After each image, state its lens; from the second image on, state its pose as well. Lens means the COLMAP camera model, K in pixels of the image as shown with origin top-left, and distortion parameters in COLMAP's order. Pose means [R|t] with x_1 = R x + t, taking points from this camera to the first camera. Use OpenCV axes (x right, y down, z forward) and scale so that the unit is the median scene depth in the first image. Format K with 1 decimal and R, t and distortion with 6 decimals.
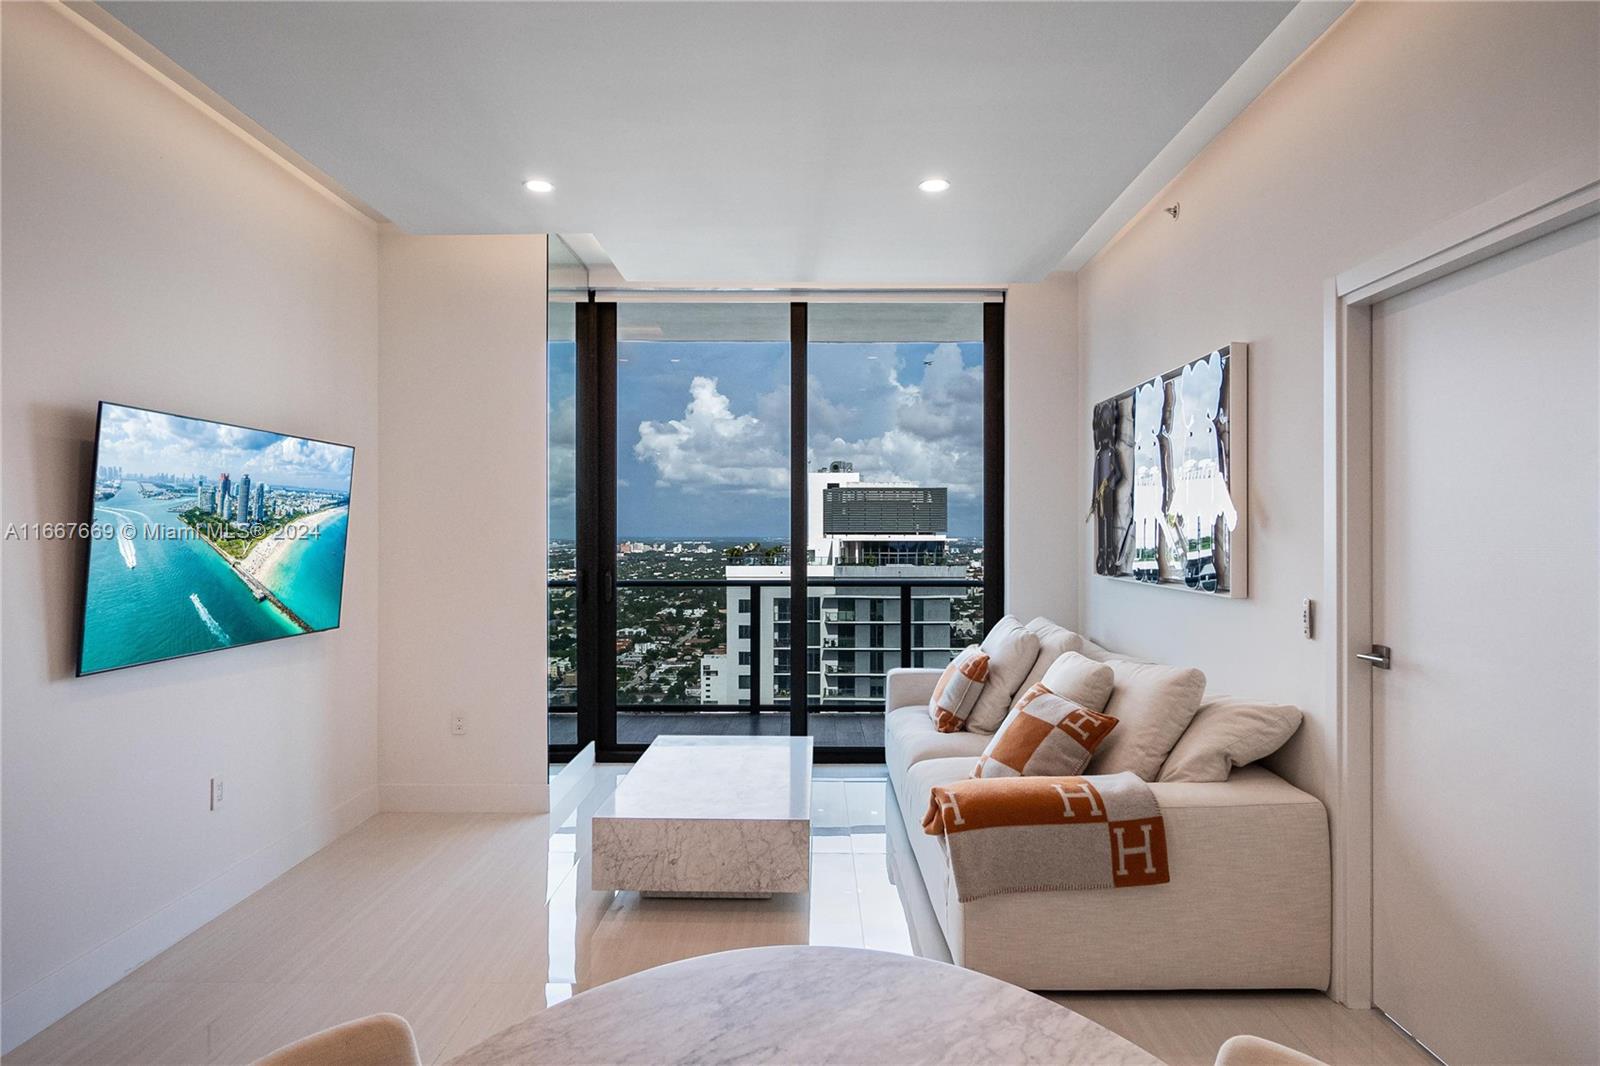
lens RADIAL K [[930.2, 0, 820.7], [0, 930.2, 527.9], [0, 0, 1]] dist [-0.001094, -0.001547]
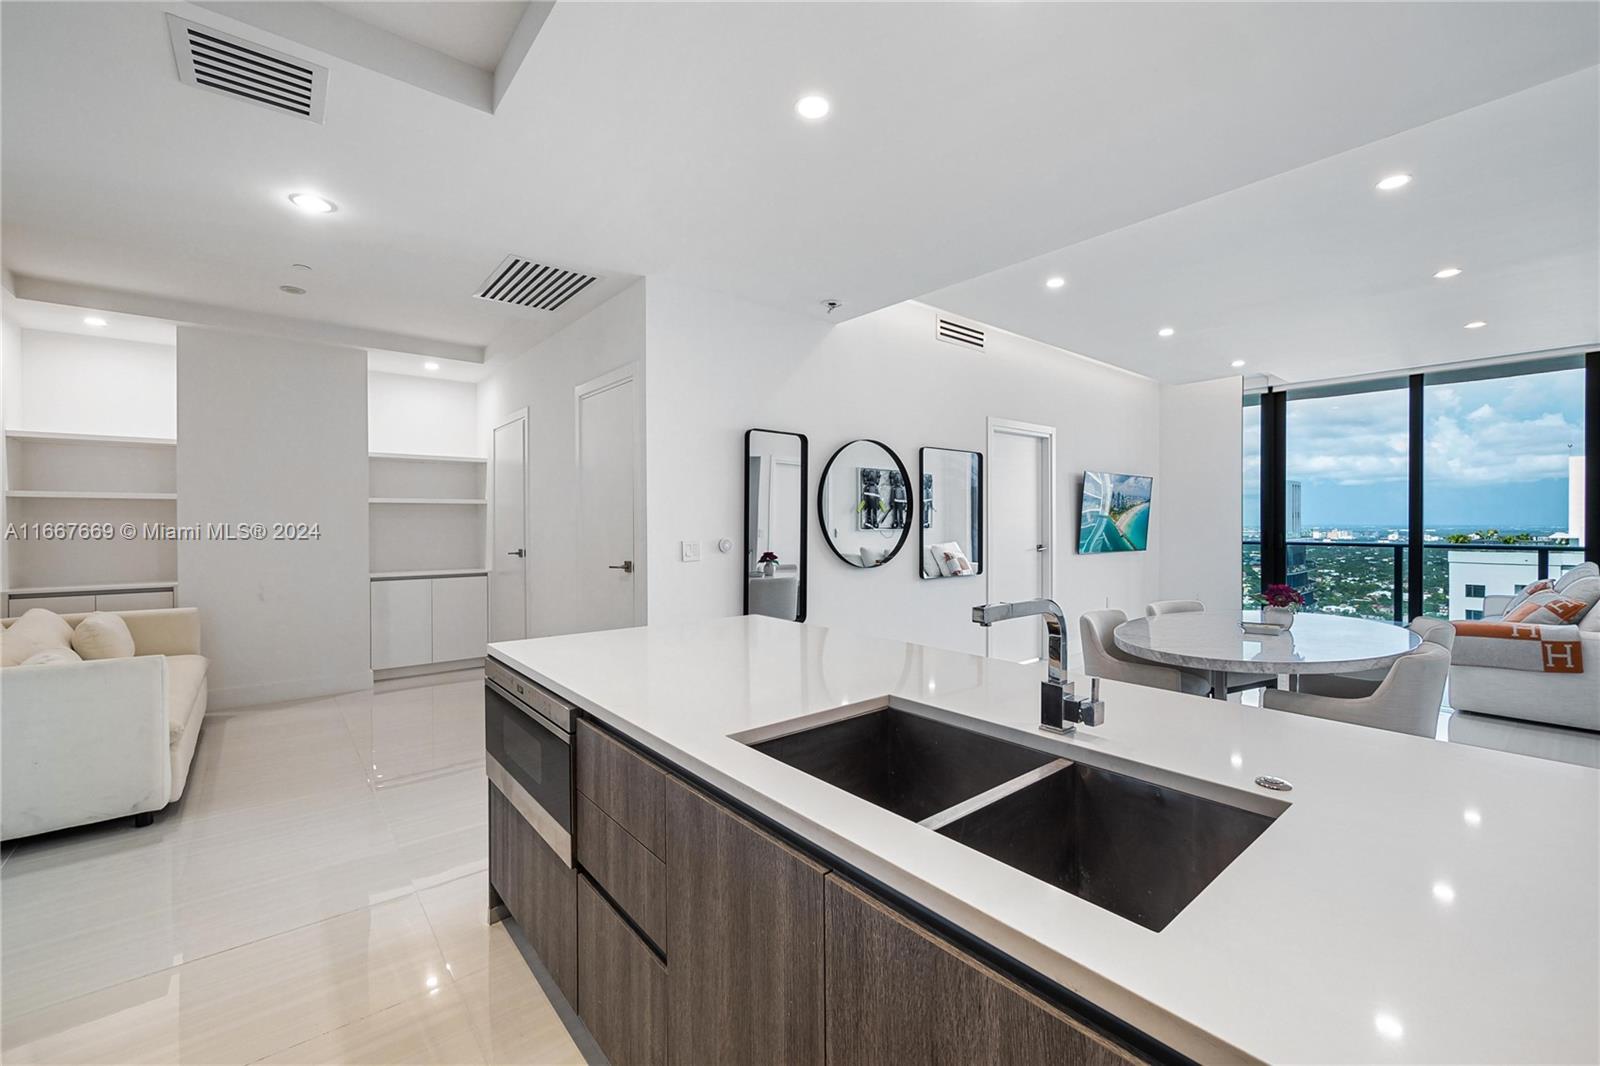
lens RADIAL K [[653.5, 0, 803.3], [0, 653.5, 525.8], [0, 0, 1]] dist [-0.004394, -0.000309]
pose [[0.630562, 0.003173, -0.776132, 0.330248], [0.005970, 0.999942, 0.008939, 0.024518], [0.776116, -0.010270, 0.630507, -1.037291]]
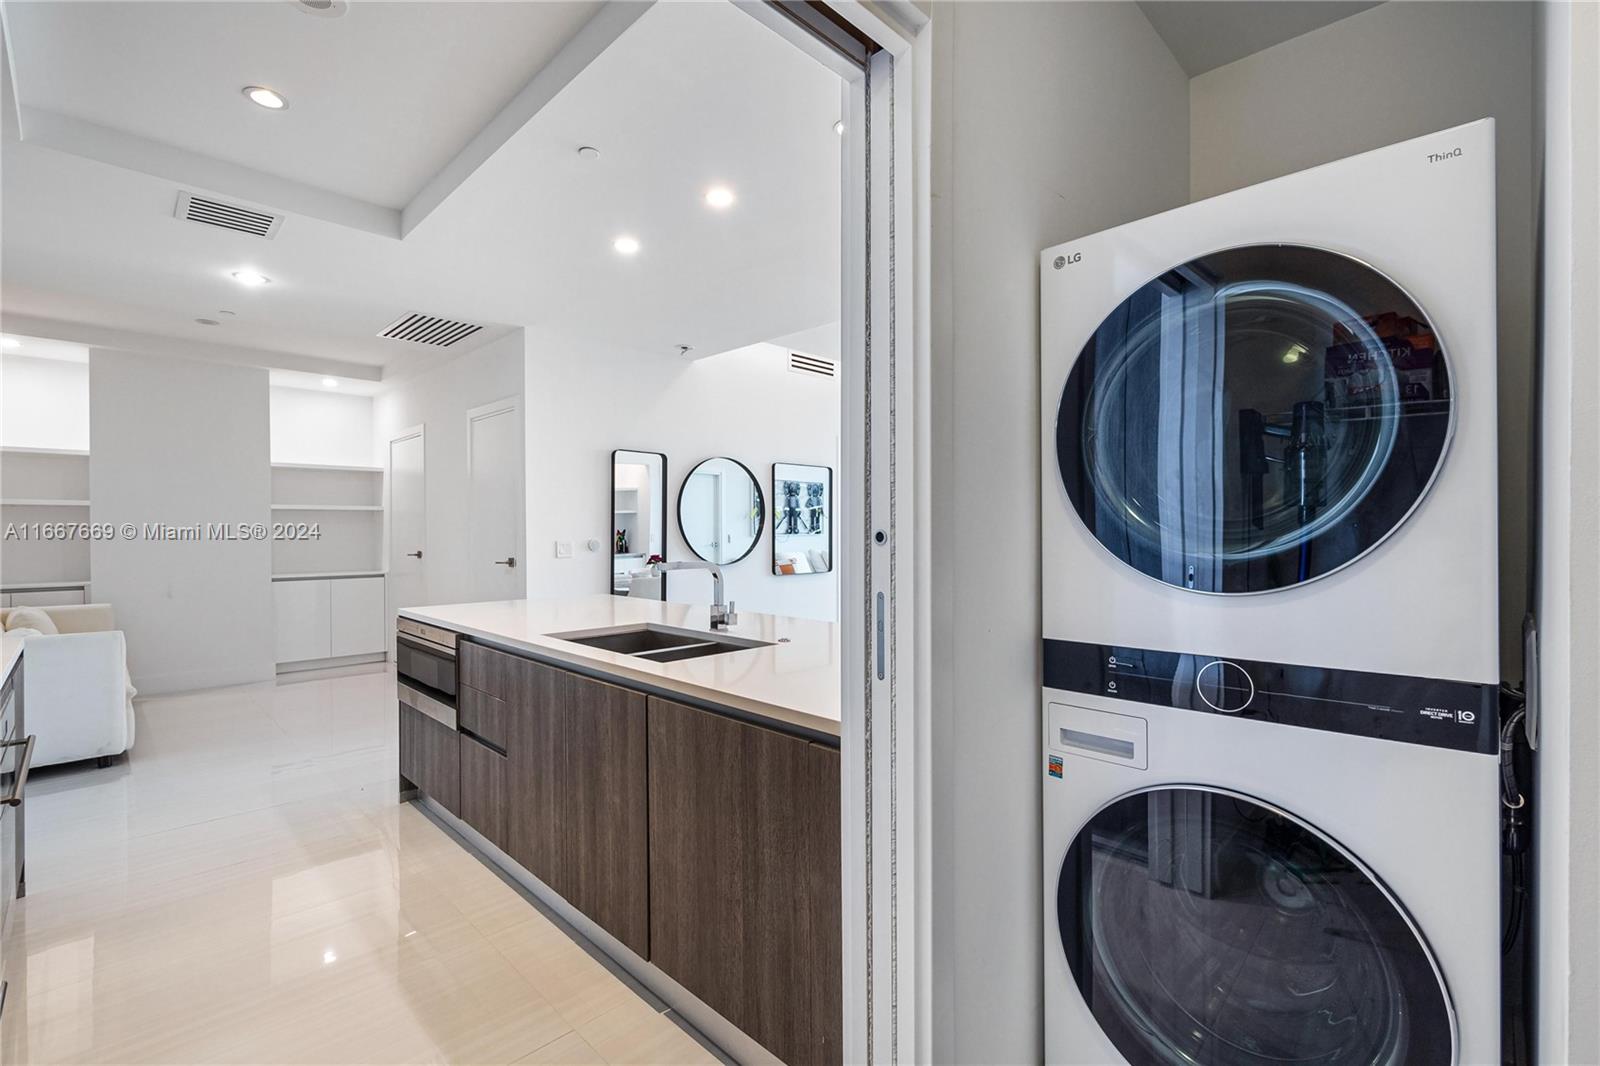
lens RADIAL K [[709.5, 0, 800.0], [0, 709.5, 533.0], [0, 0, 1]] dist [0.001921, 0.000154]
pose [[0.699451, 0.001693, -0.714678, 0.755440], [0.006499, 0.999941, 0.008729, 0.032535], [0.714651, -0.010750, 0.699399, -1.171006]]
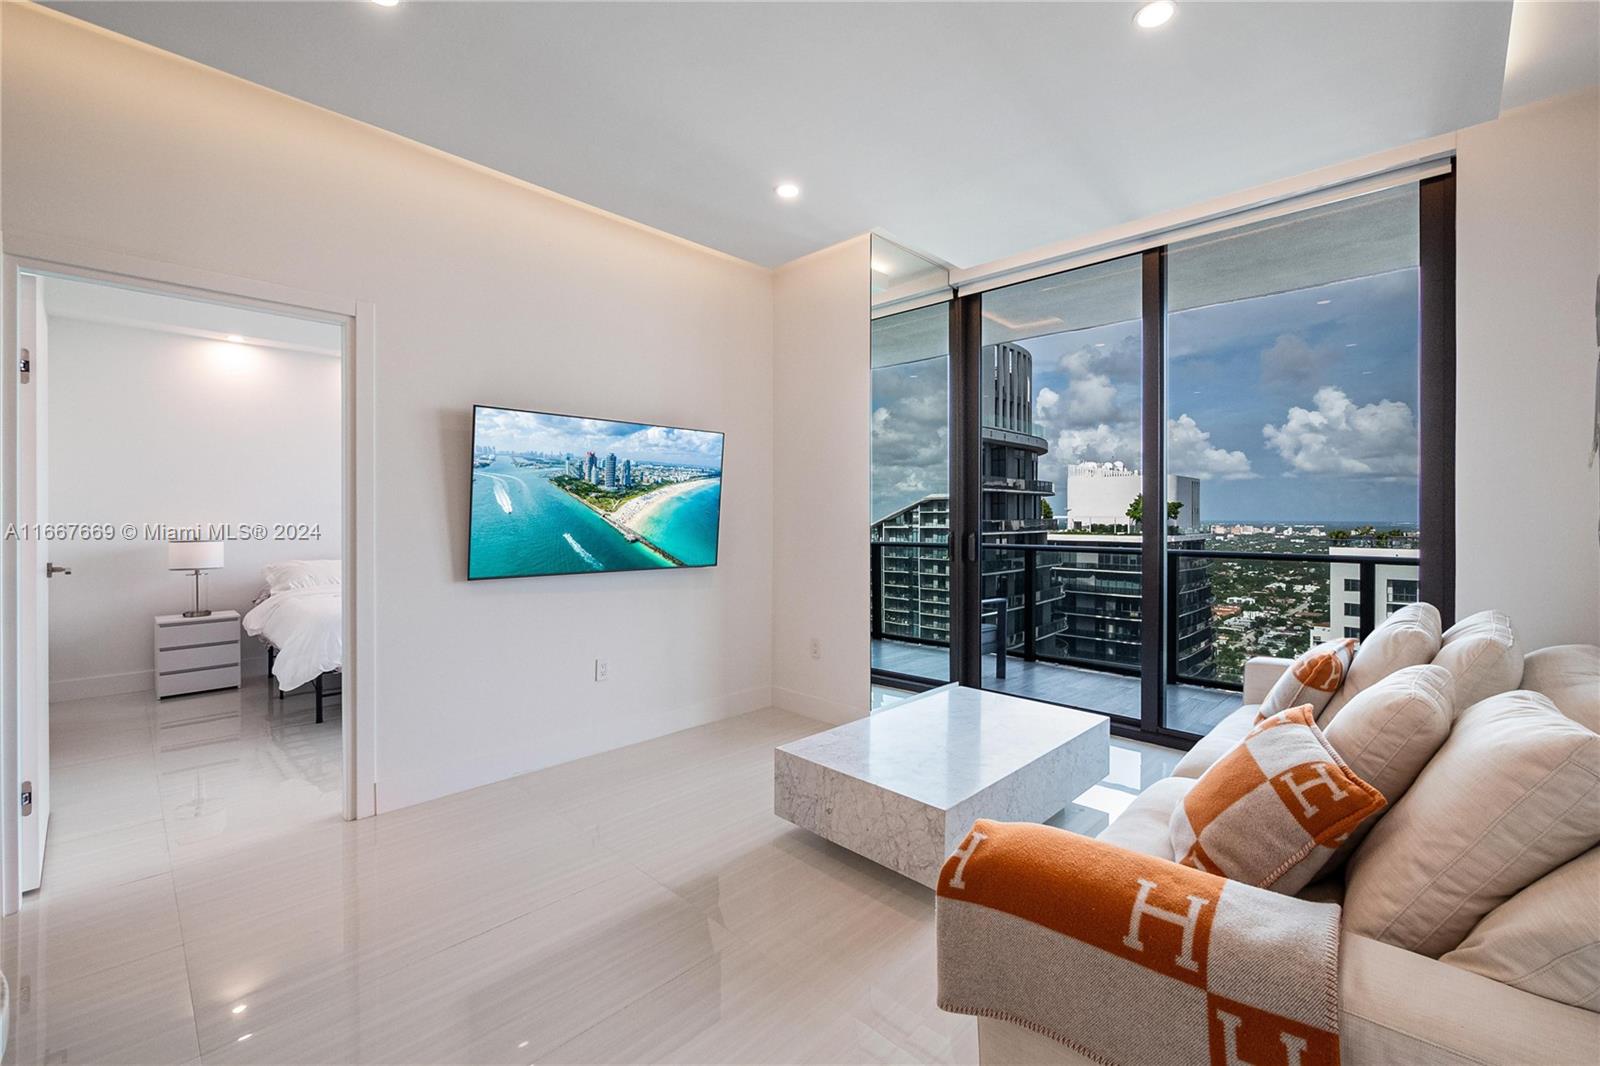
lens RADIAL K [[671.9, 0, 805.8], [0, 671.9, 529.2], [0, 0, 1]] dist [-0.008534, -0.000323]
pose [[0.718298, 0.012764, -0.695618, 0.335823], [-0.001933, 0.999864, 0.016350, 0.044801], [0.695733, -0.010400, 0.718225, 0.484061]]
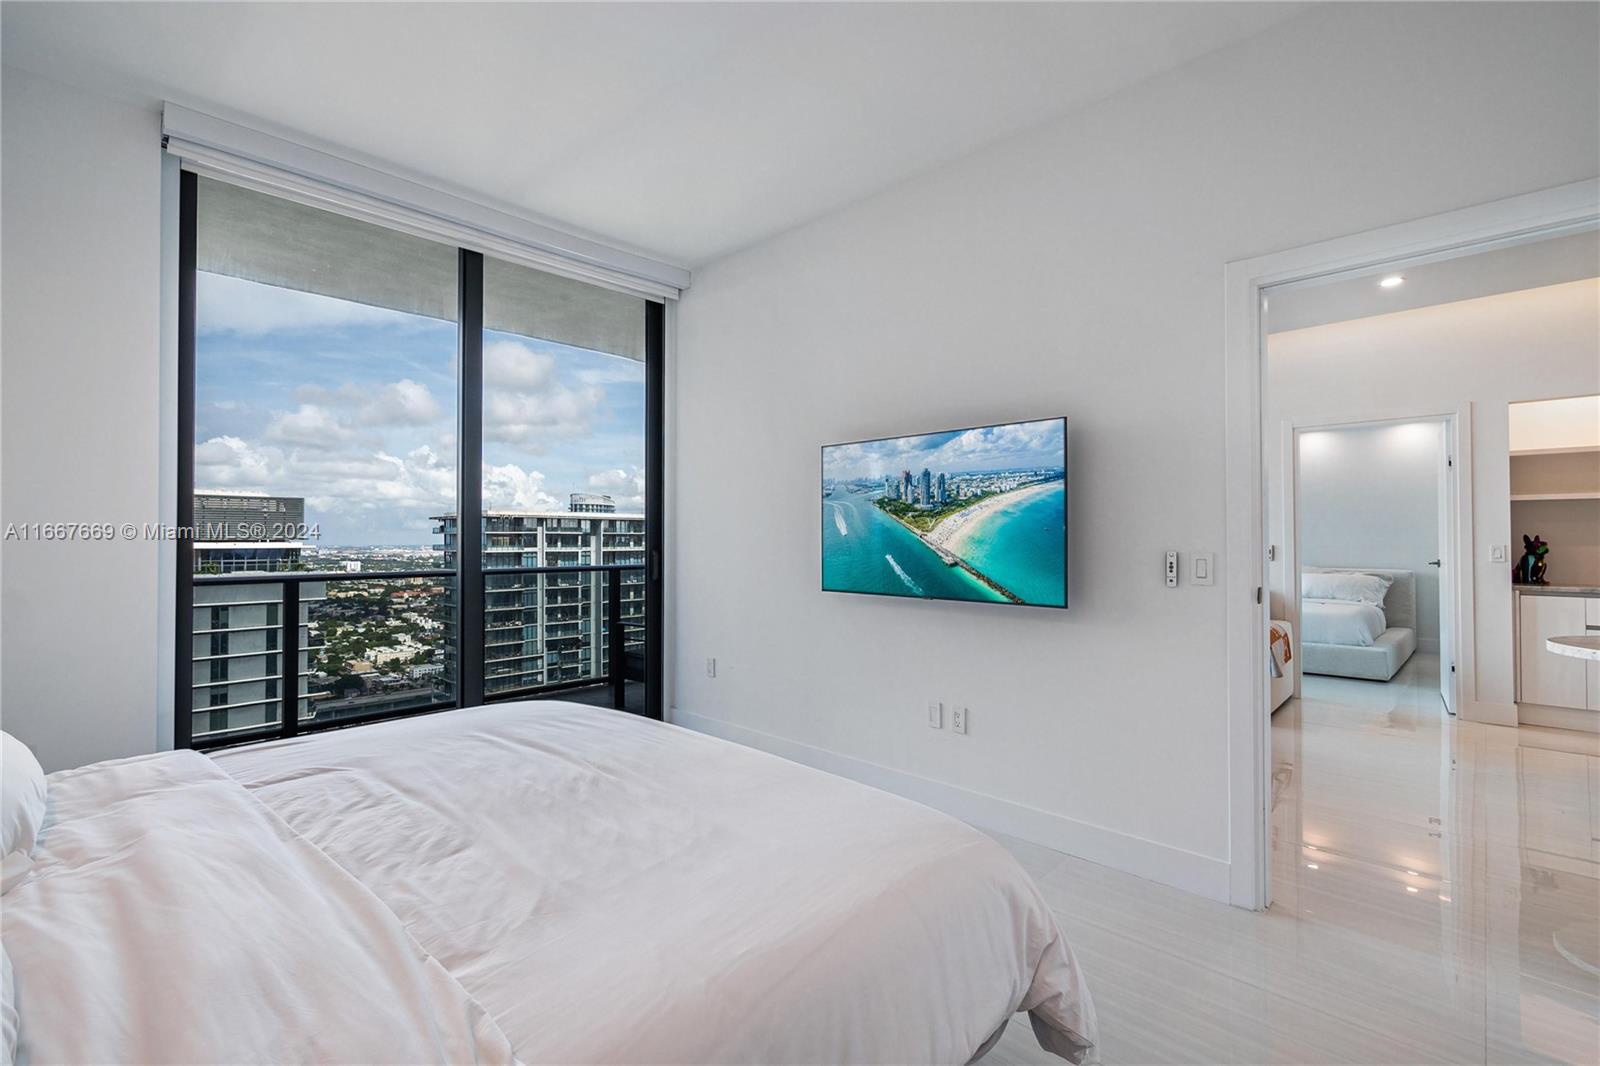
lens RADIAL K [[745.6, 0, 849.7], [0, 745.6, 530.0], [0, 0, 1]] dist [0.001472, 0.000455]
pose [[-0.645531, -0.014187, -0.763602, 0.280140], [0.000023, 0.999827, -0.018596, 0.053224], [0.763734, -0.012022, -0.645419, 1.683684]]
